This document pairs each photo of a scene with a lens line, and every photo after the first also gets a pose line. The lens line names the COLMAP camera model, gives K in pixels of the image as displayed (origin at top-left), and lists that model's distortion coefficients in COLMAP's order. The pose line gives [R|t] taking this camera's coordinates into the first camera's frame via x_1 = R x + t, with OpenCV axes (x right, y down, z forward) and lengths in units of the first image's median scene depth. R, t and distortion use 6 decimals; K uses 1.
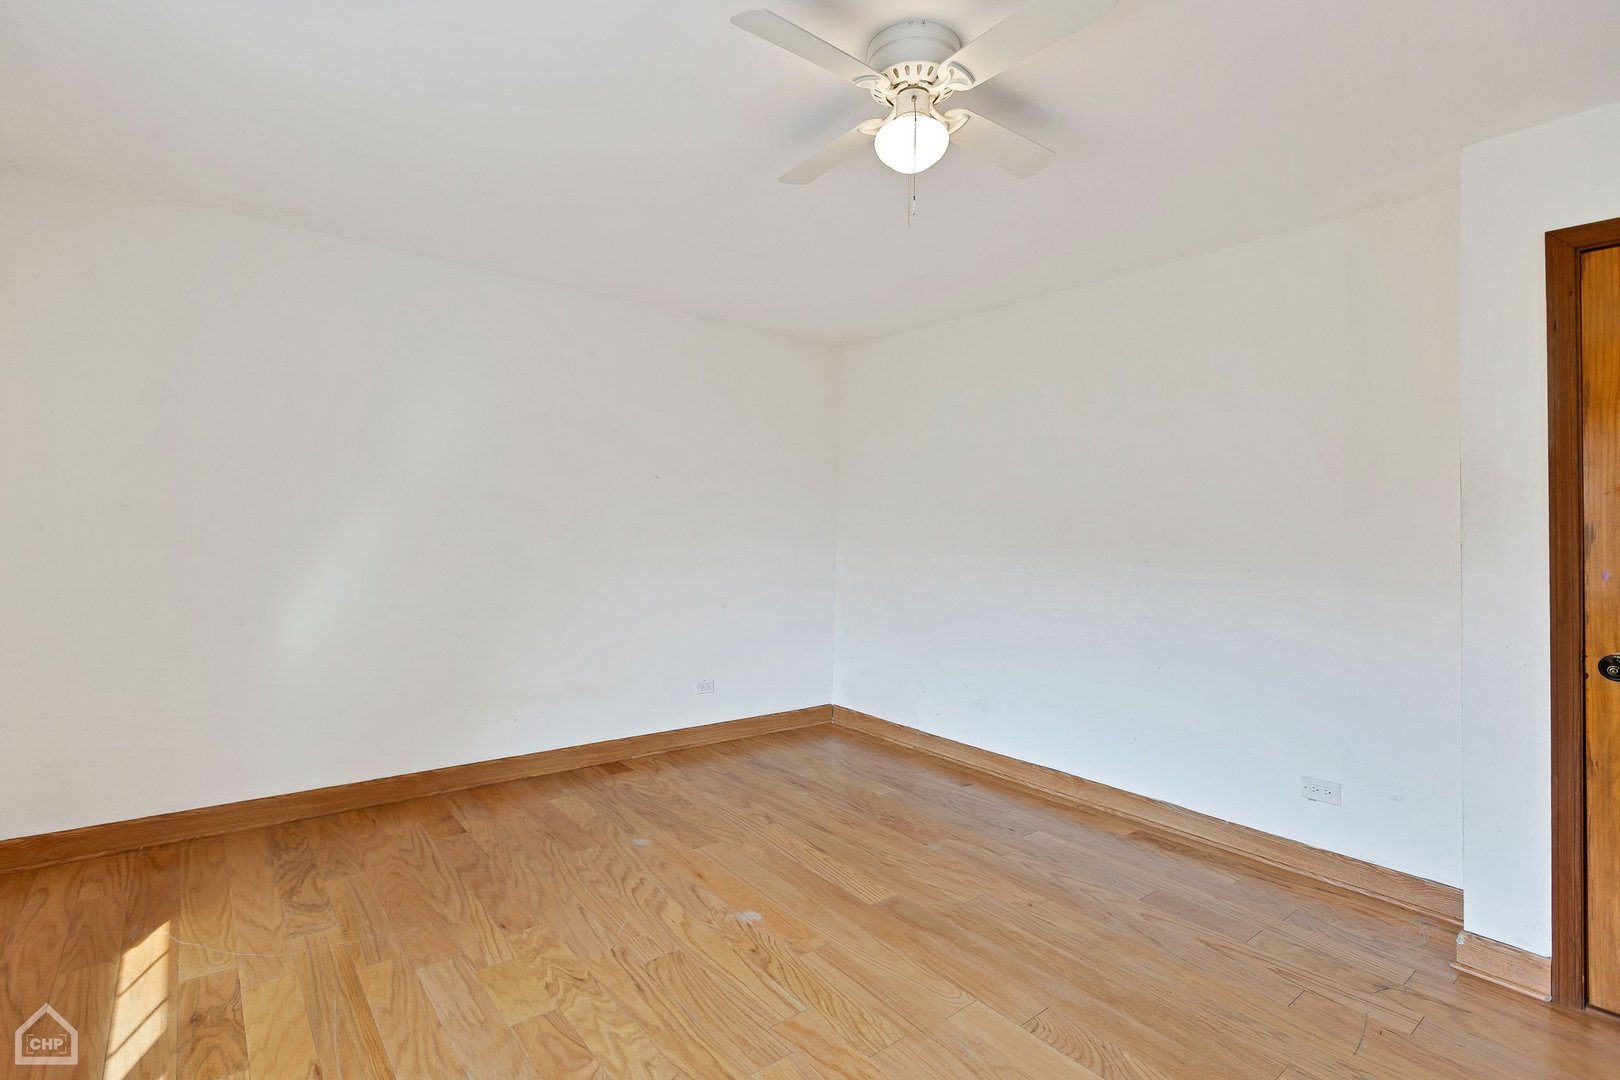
lens RADIAL K [[761.8, 0, 784.2], [0, 761.8, 510.6], [0, 0, 1]] dist [-0.000253, -0.000309]
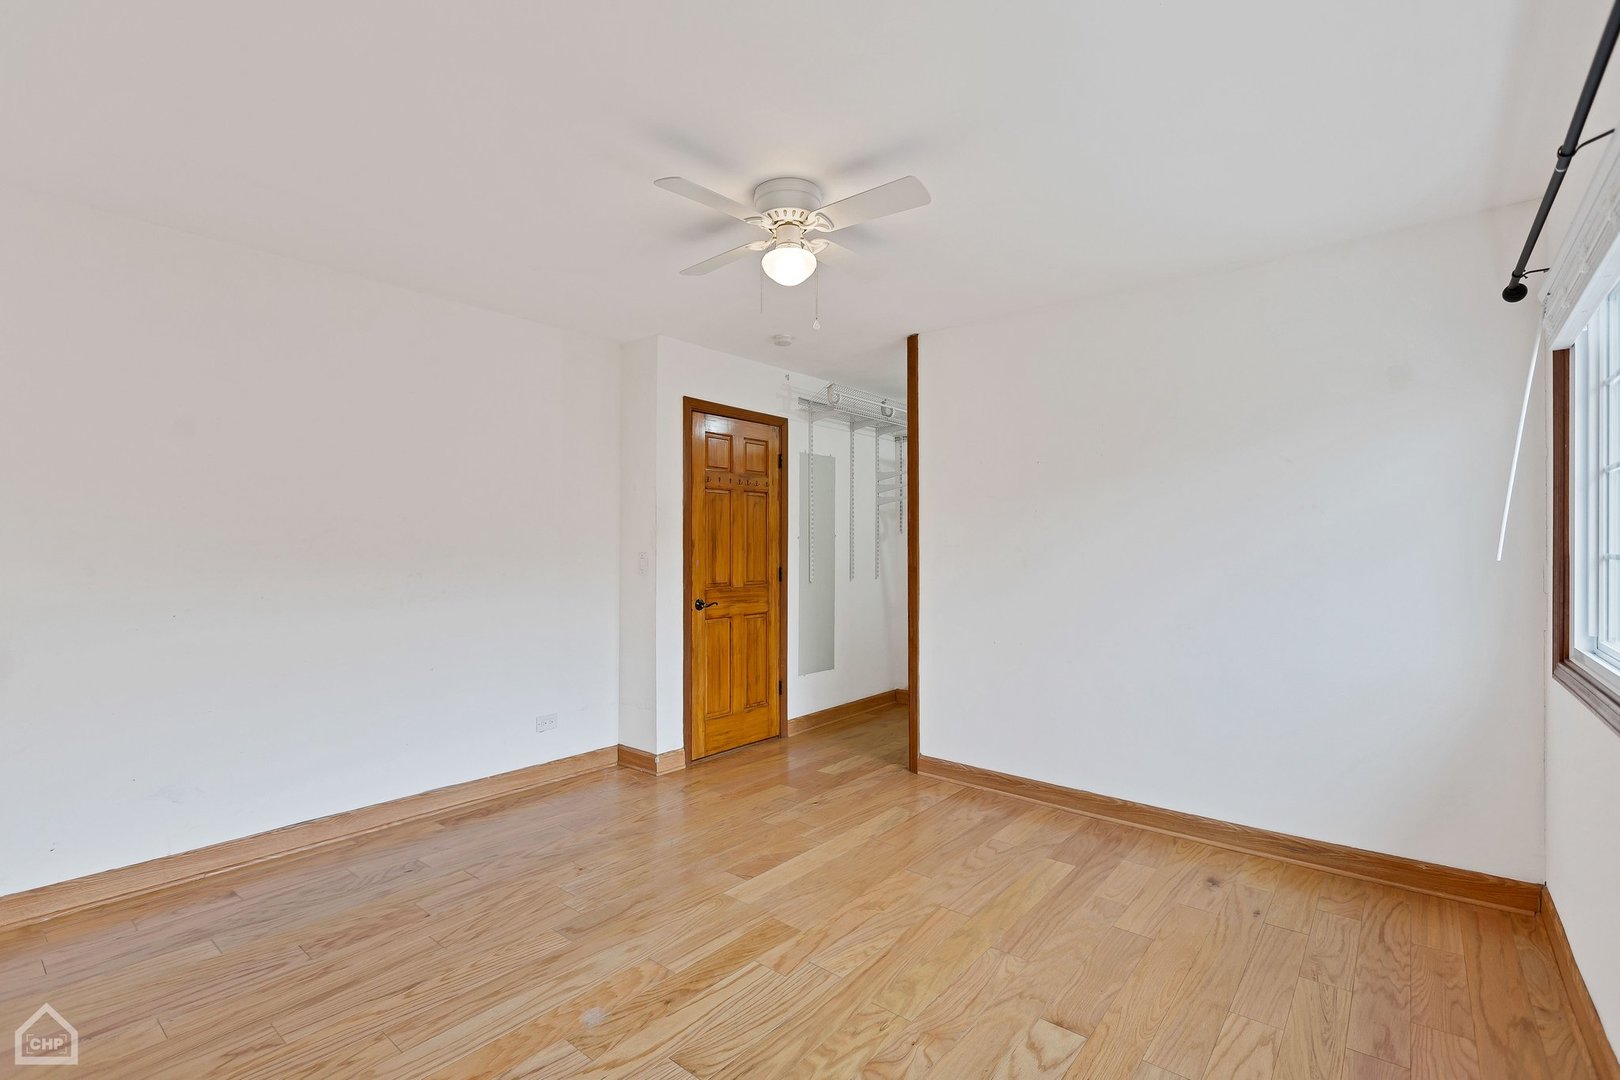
lens RADIAL K [[740.6, 0, 810.0], [0, 740.6, 540.0], [0, 0, 1]] dist [-0.000980, -0.000512]
pose [[-0.227240, -0.012887, 0.973754, -0.732815], [-0.032437, 0.999458, 0.005657, -0.001902], [-0.973298, -0.030300, -0.227535, 0.803881]]
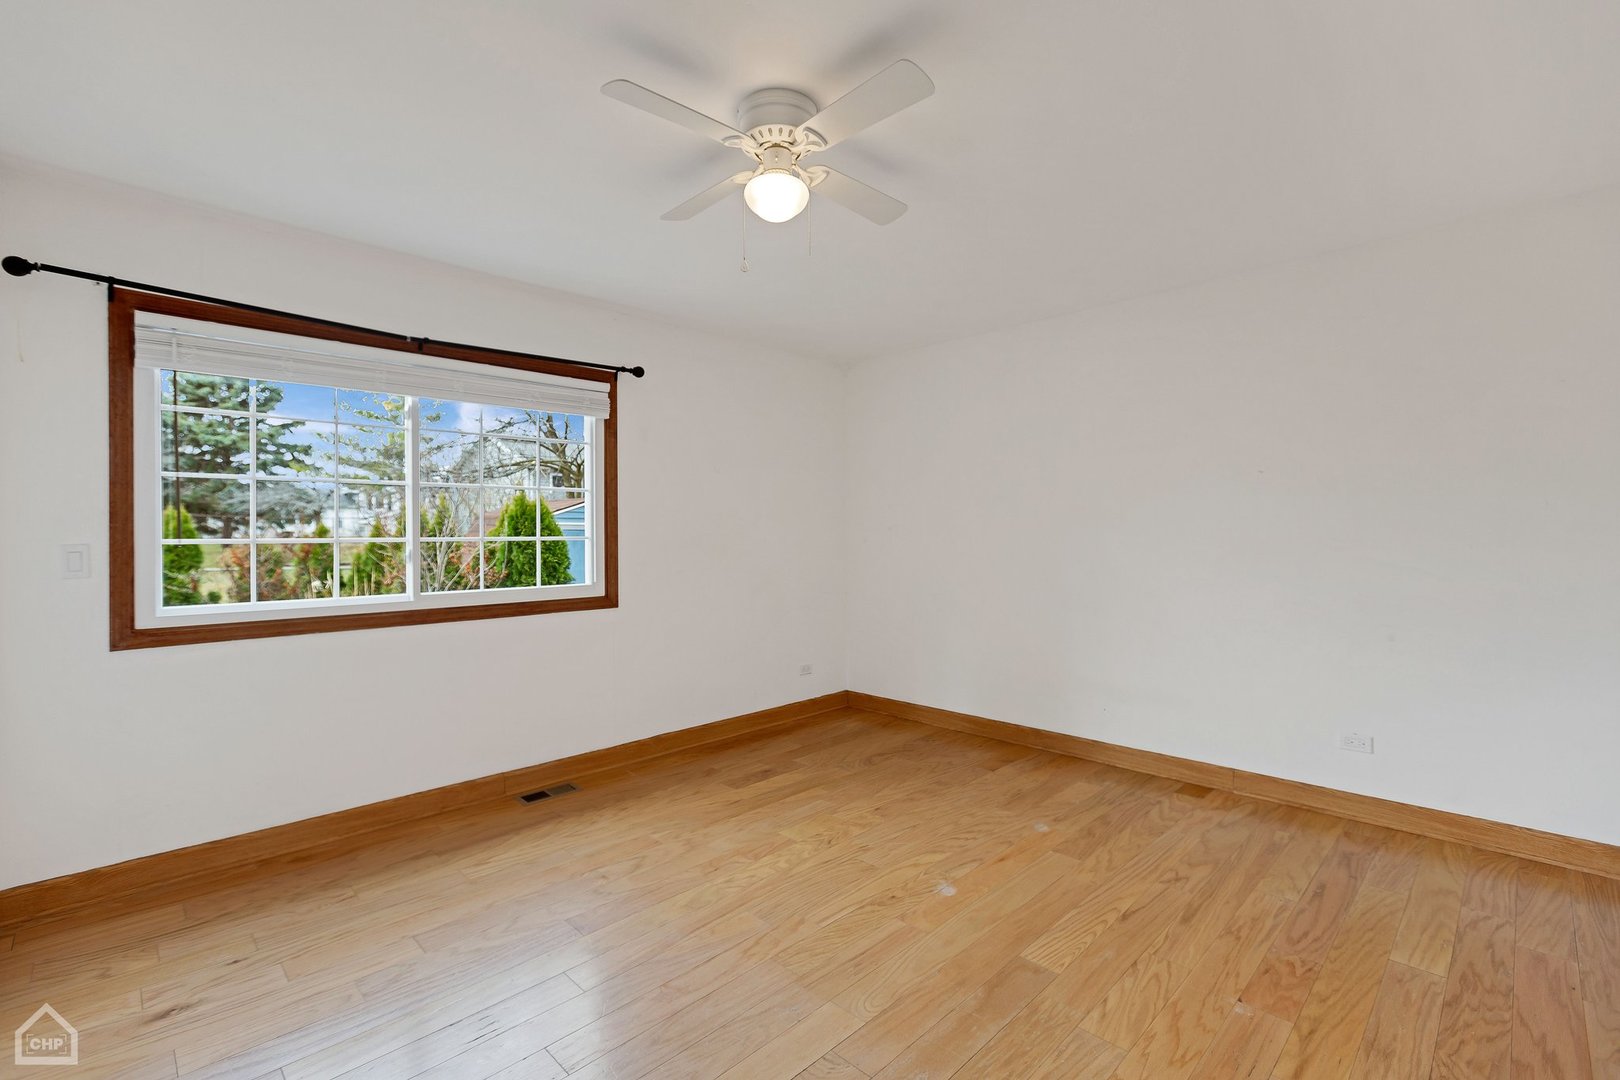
lens RADIAL K [[705.0, 0, 799.5], [0, 705.0, 539.2], [0, 0, 1]] dist [-0.001010, -0.000263]
pose [[0.110455, -0.014435, -0.993776, 0.779830], [0.036745, 0.999270, -0.010431, 0.028414], [0.993202, -0.035364, 0.110905, 0.578054]]
